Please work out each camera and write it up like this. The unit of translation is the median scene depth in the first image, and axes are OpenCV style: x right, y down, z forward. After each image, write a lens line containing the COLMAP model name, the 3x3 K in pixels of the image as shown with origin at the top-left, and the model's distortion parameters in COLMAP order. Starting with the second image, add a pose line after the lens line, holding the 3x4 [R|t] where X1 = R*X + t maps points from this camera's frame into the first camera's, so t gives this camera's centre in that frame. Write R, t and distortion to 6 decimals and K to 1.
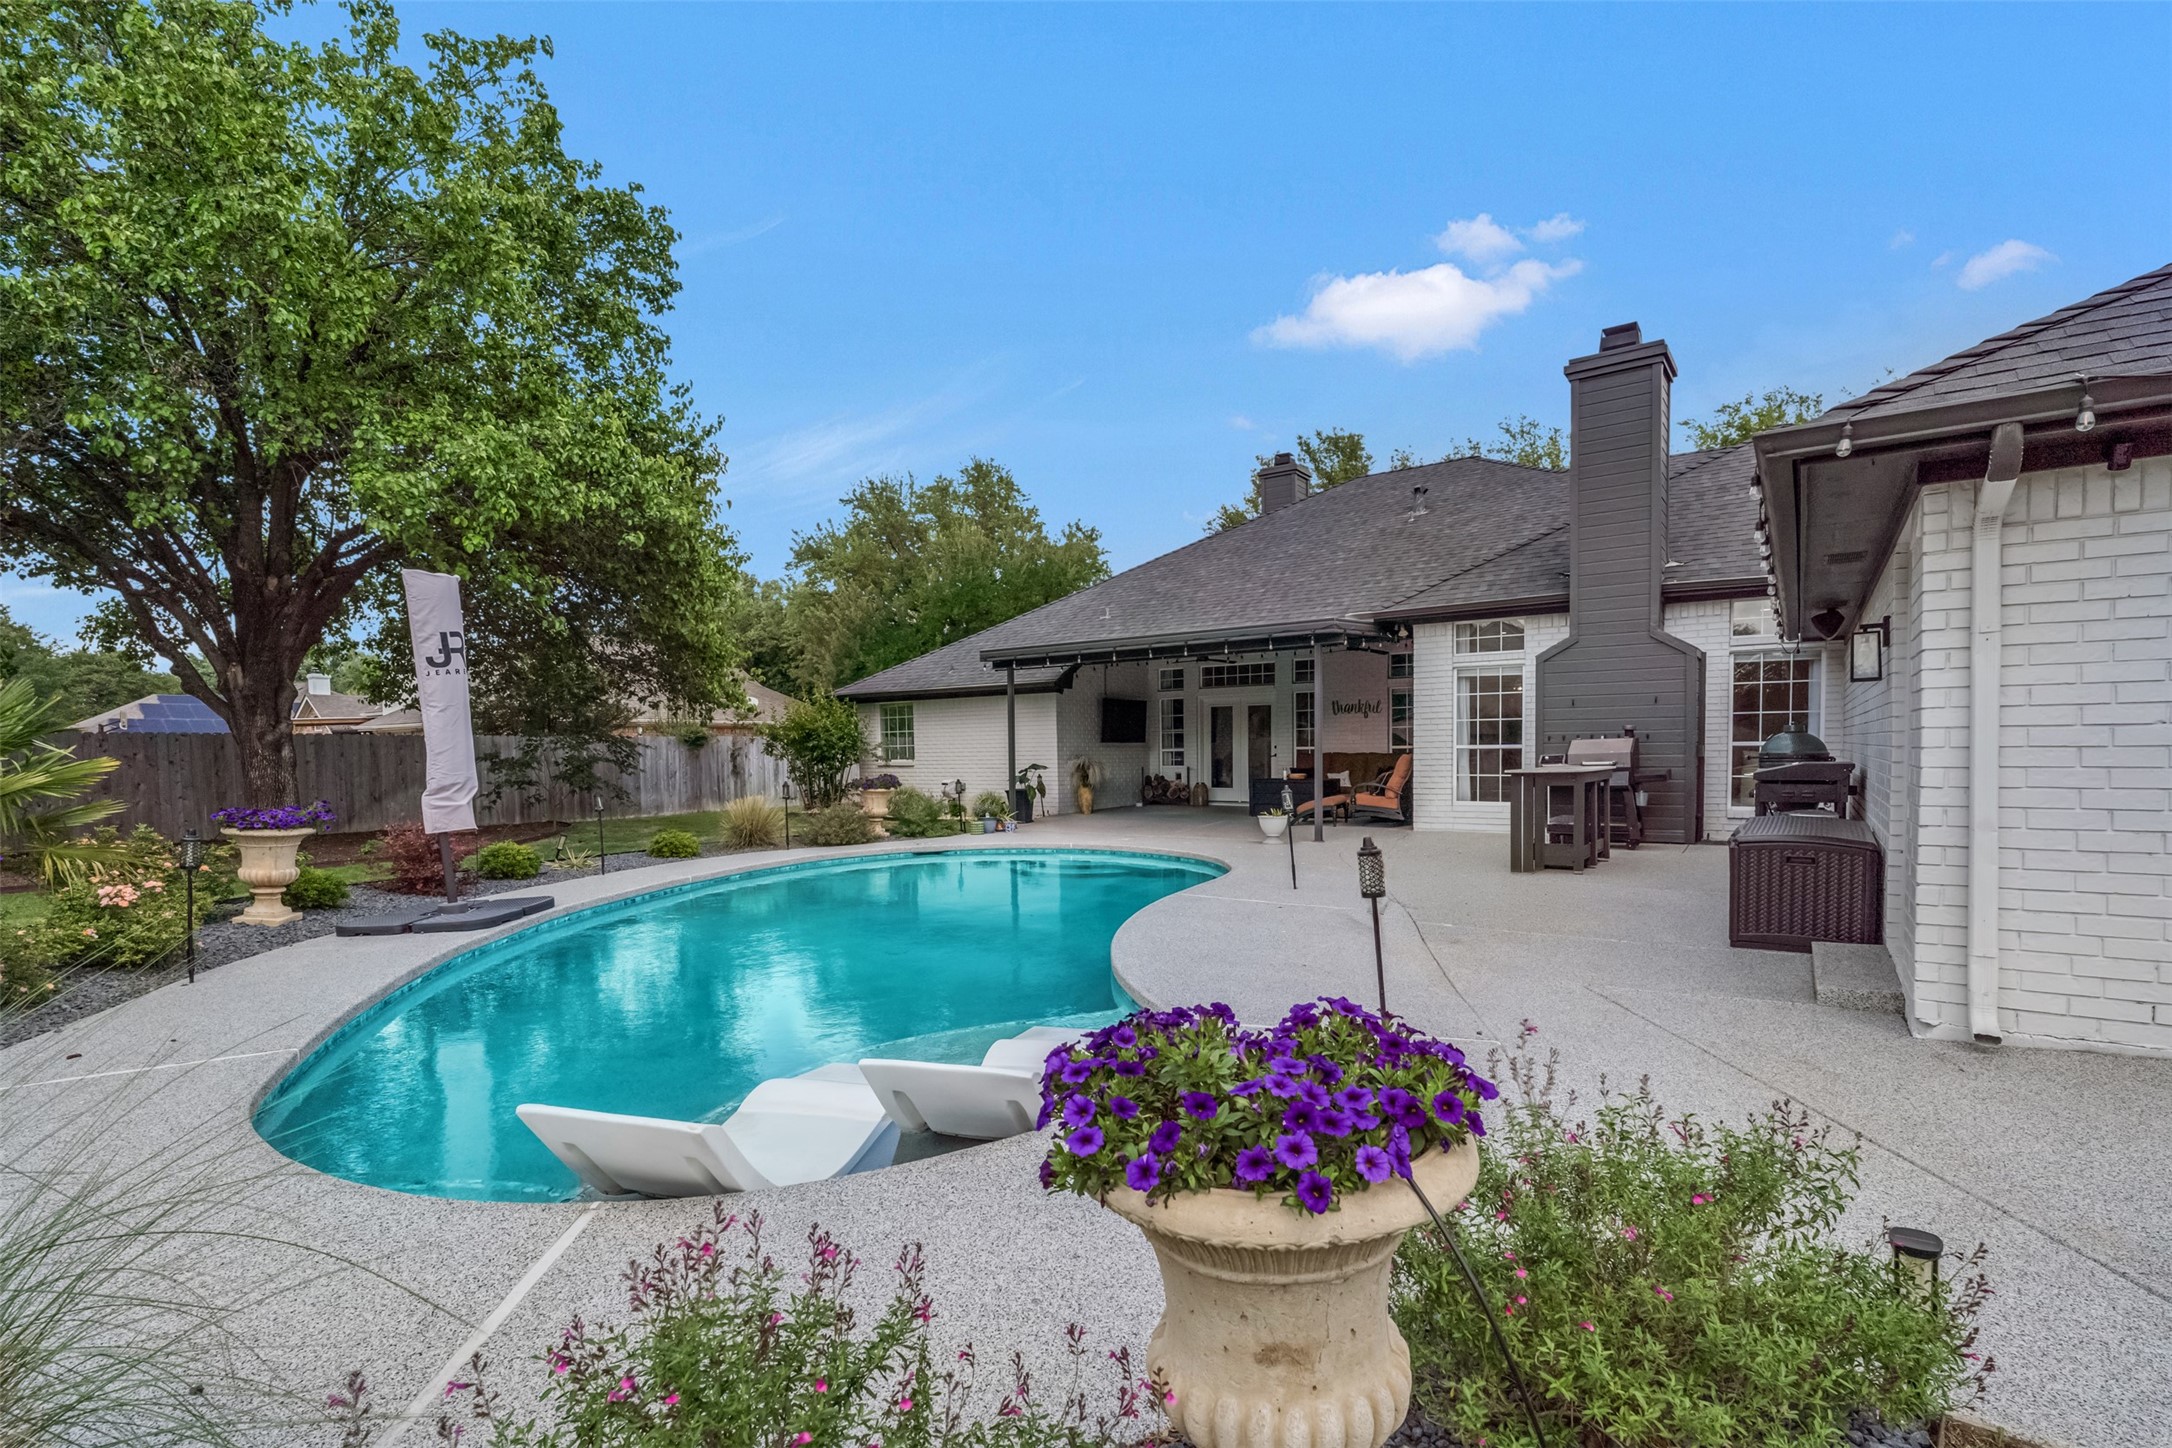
lens RADIAL K [[1065.3, 0, 1106.1], [0, 1065.3, 777.3], [0, 0, 1]] dist [-0.001969, 0.000210]
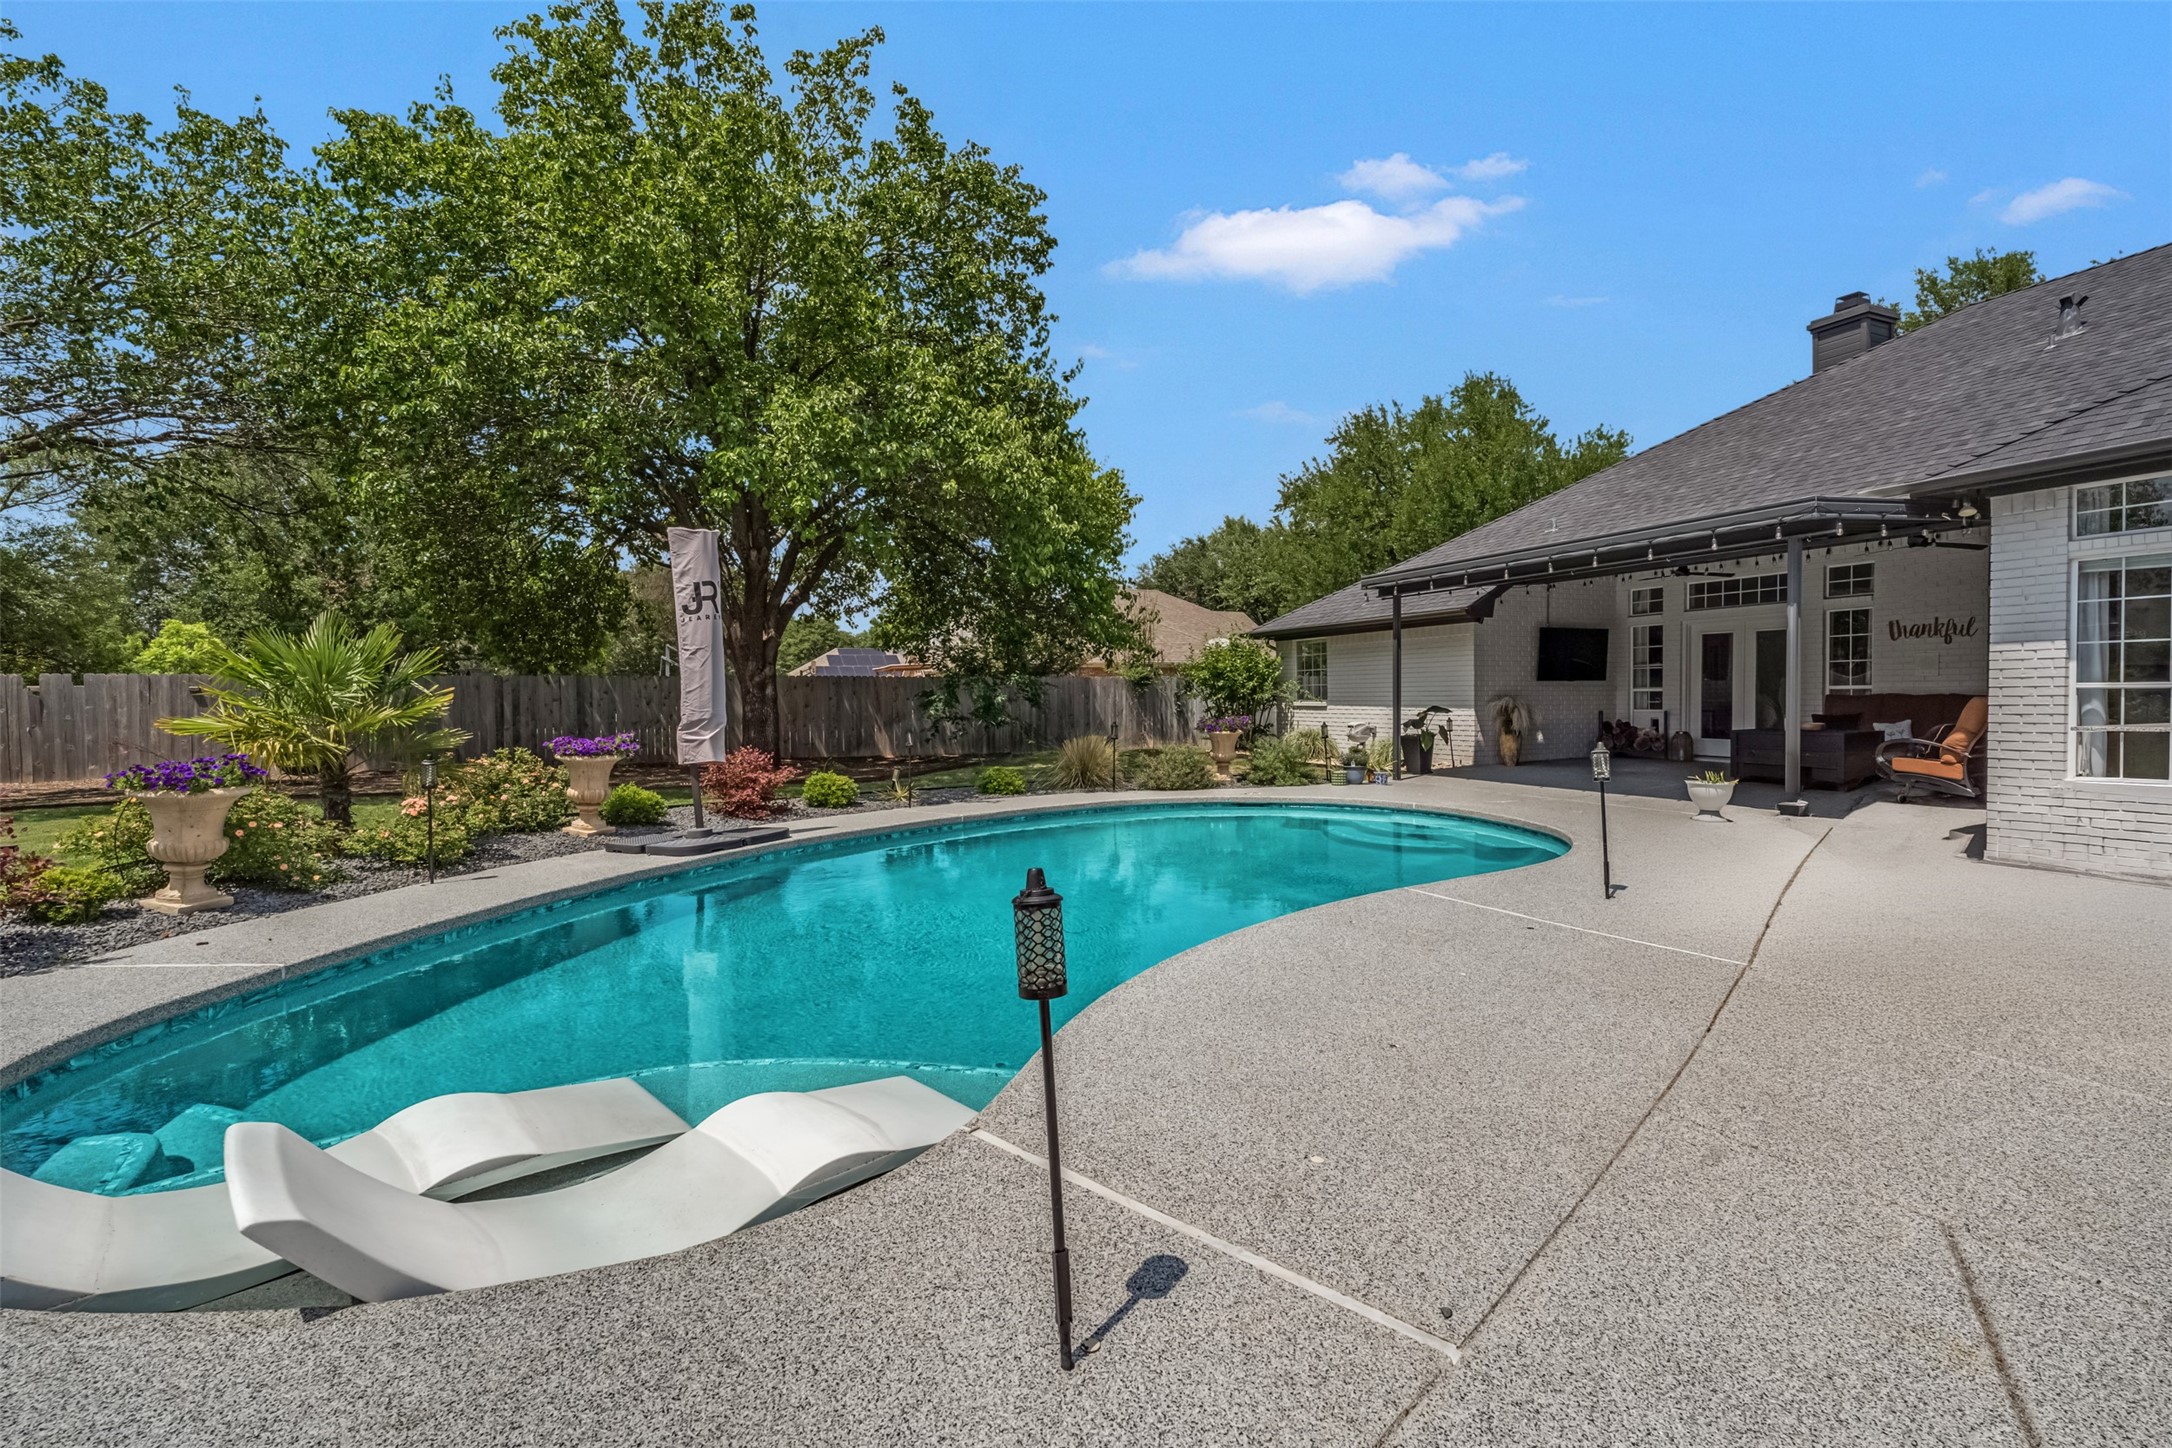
lens RADIAL K [[1011.4, 0, 1082.5], [0, 1011.4, 706.0], [0, 0, 1]] dist [-0.001690, -0.000777]
pose [[0.843021, 0.009859, -0.537791, 0.129524], [-0.014762, 0.999879, -0.004810, -0.004220], [0.537678, 0.011994, 0.843065, 0.157170]]
